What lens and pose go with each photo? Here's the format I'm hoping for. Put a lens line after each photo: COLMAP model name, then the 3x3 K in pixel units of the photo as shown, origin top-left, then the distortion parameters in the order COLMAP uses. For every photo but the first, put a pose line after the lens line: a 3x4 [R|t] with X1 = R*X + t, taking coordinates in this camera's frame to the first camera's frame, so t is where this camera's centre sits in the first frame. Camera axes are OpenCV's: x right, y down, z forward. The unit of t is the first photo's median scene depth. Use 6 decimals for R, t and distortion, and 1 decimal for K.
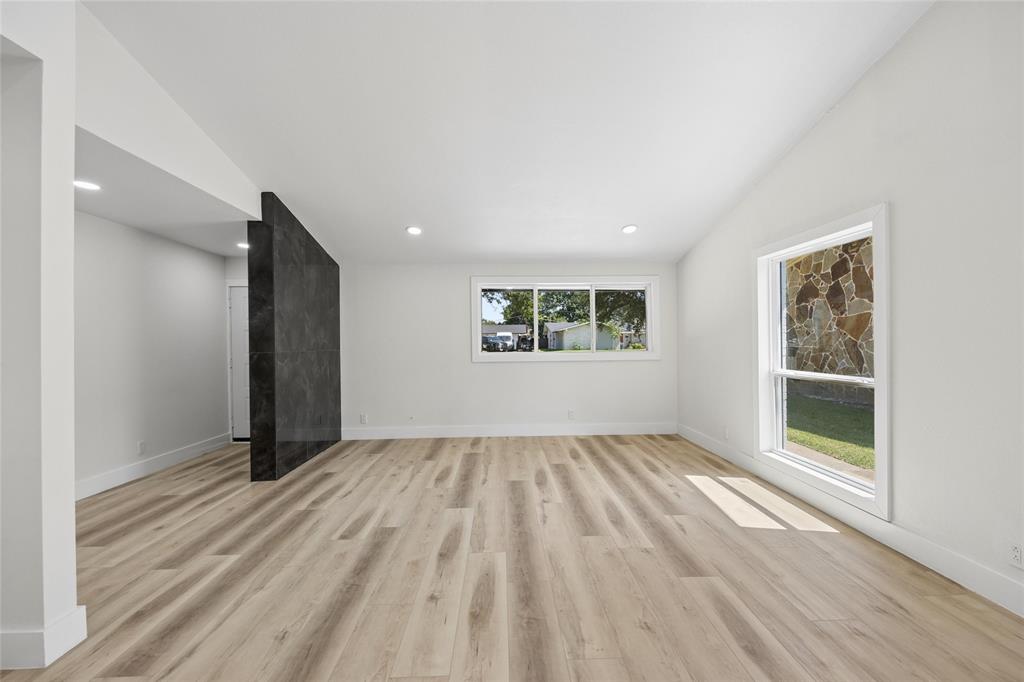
lens RADIAL K [[403.7, 0, 512.9], [0, 403.7, 342.2], [0, 0, 1]] dist [-0.003042, -0.000496]
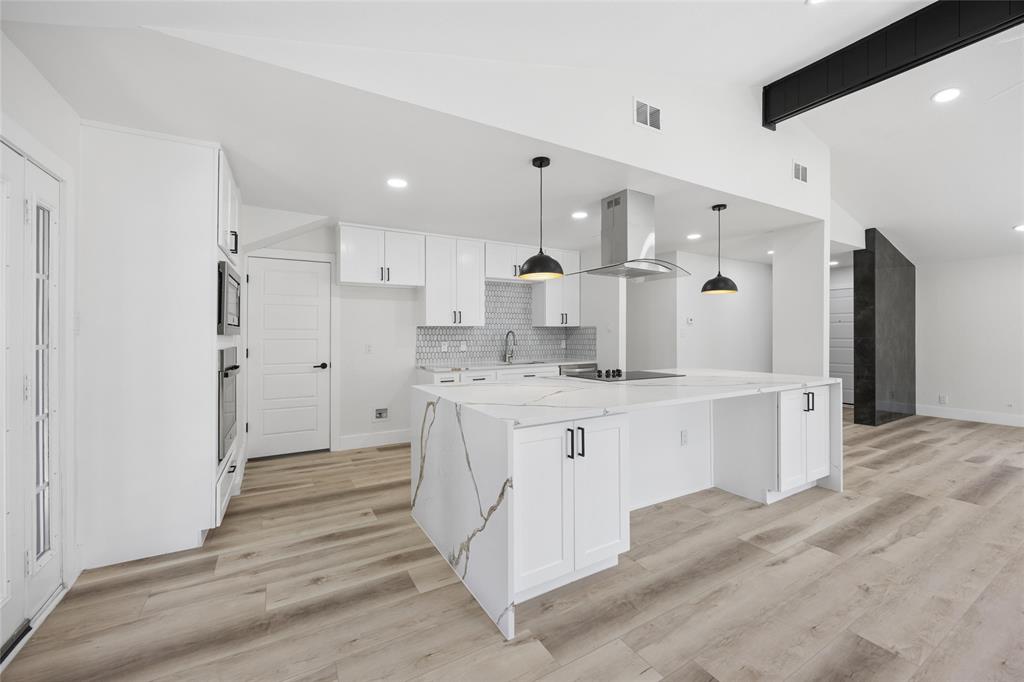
lens RADIAL K [[403.0, 0, 503.0], [0, 403.0, 333.5], [0, 0, 1]] dist [-0.001910, 0.000044]
pose [[0.472227, 0.007350, -0.881446, 0.064210], [-0.000882, 0.999969, 0.007866, -0.000882], [0.881476, -0.002937, 0.472219, -1.059762]]
